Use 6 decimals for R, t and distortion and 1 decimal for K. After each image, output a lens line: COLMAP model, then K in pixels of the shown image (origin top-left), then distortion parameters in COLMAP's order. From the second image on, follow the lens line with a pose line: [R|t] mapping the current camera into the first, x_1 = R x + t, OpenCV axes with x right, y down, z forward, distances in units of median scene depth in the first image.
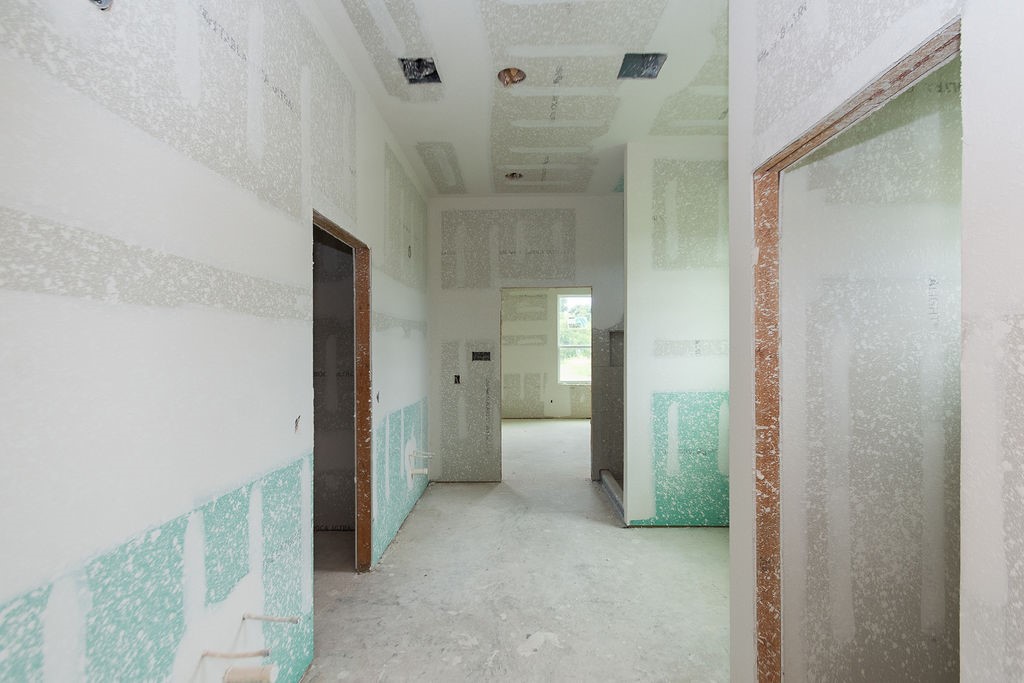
lens RADIAL K [[452.6, 0, 506.2], [0, 452.6, 347.1], [0, 0, 1]] dist [0.000233, 0.000052]
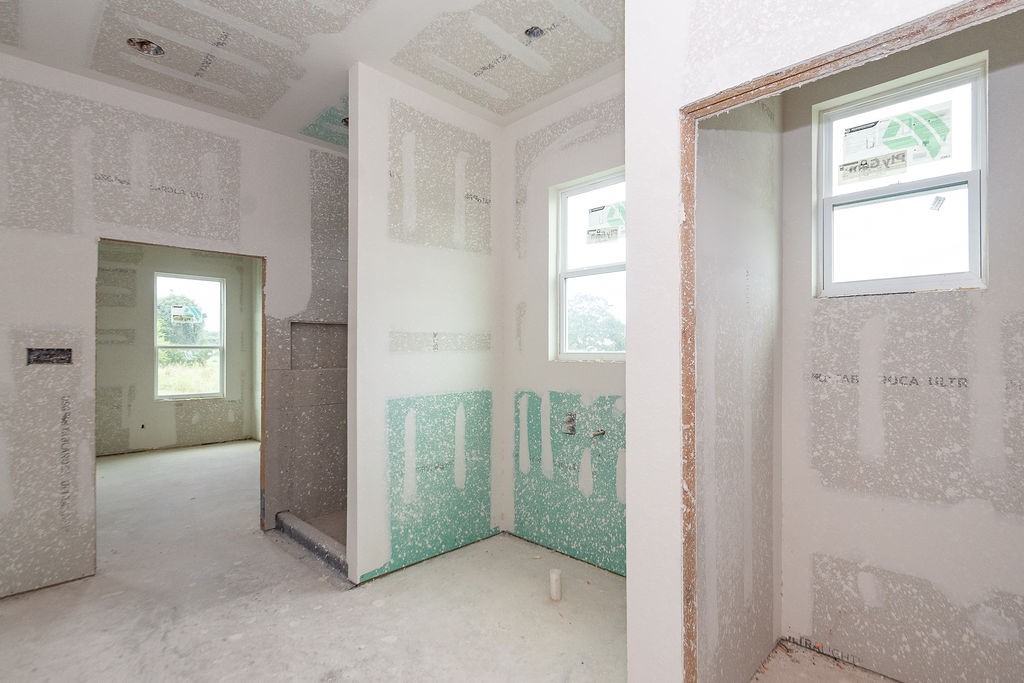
lens RADIAL K [[486.7, 0, 513.0], [0, 486.7, 349.6], [0, 0, 1]] dist [0.002328, -0.005436]
pose [[0.697268, 0.005633, 0.716788, -0.121170], [-0.002455, 0.999982, -0.005471, 0.019824], [-0.716806, 0.002055, 0.697269, 0.270484]]
